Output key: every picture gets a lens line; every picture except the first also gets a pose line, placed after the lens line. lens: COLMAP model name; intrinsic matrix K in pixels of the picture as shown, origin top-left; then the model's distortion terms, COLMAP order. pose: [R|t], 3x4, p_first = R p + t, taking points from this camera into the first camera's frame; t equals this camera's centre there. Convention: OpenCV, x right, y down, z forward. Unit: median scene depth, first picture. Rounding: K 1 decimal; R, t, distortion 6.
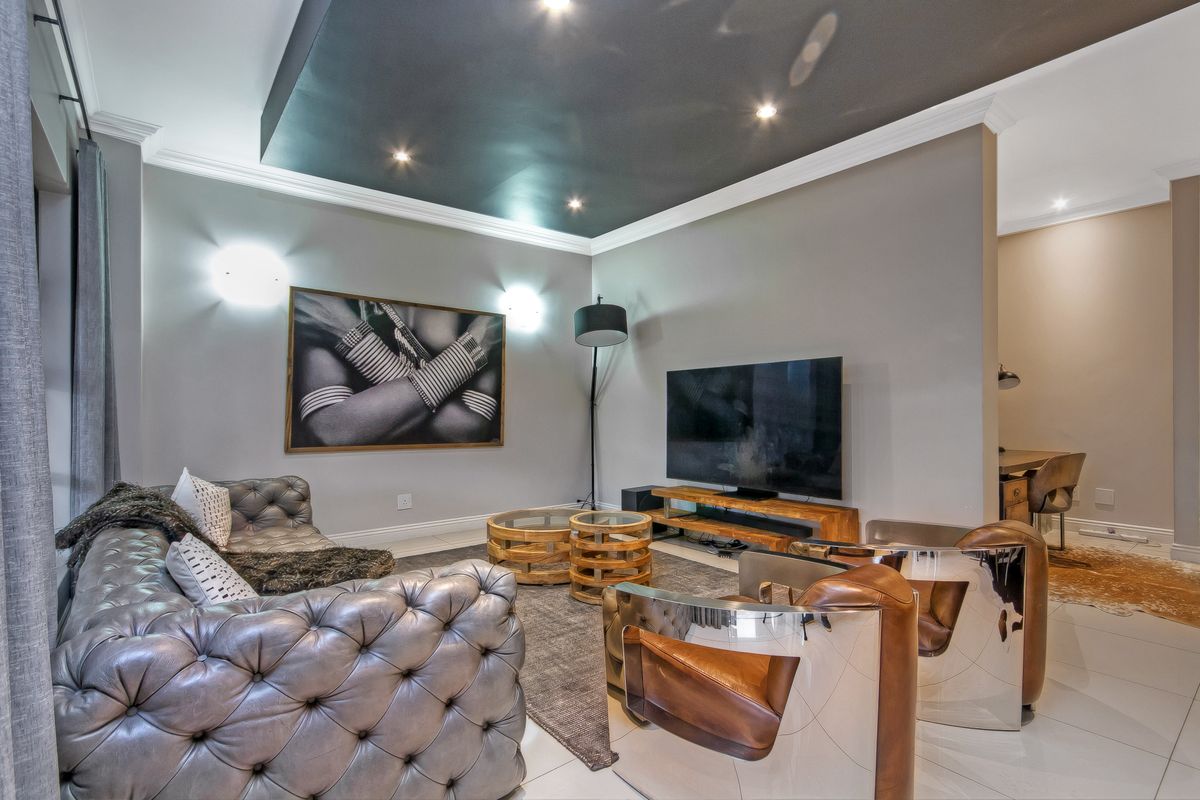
lens RADIAL K [[564.9, 0, 600.0], [0, 564.9, 400.0], [0, 0, 1]] dist [-0.002541, -0.000488]
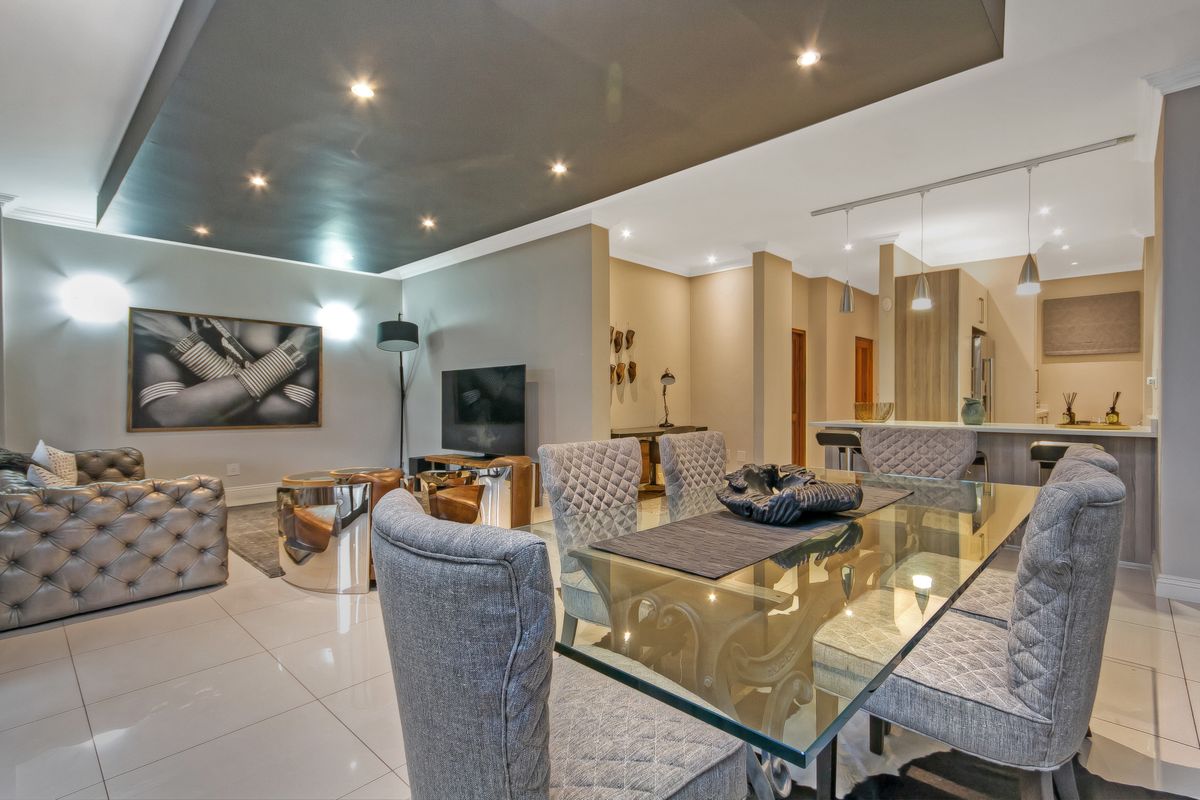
lens RADIAL K [[549.9, 0, 600.0], [0, 549.9, 400.0], [0, 0, 1]] dist [0.003329, -0.004597]
pose [[0.988138, -0.002715, 0.153544, 0.314618], [-0.000327, 0.999804, 0.019783, -0.007740], [-0.153567, -0.019598, 0.987944, -0.411765]]
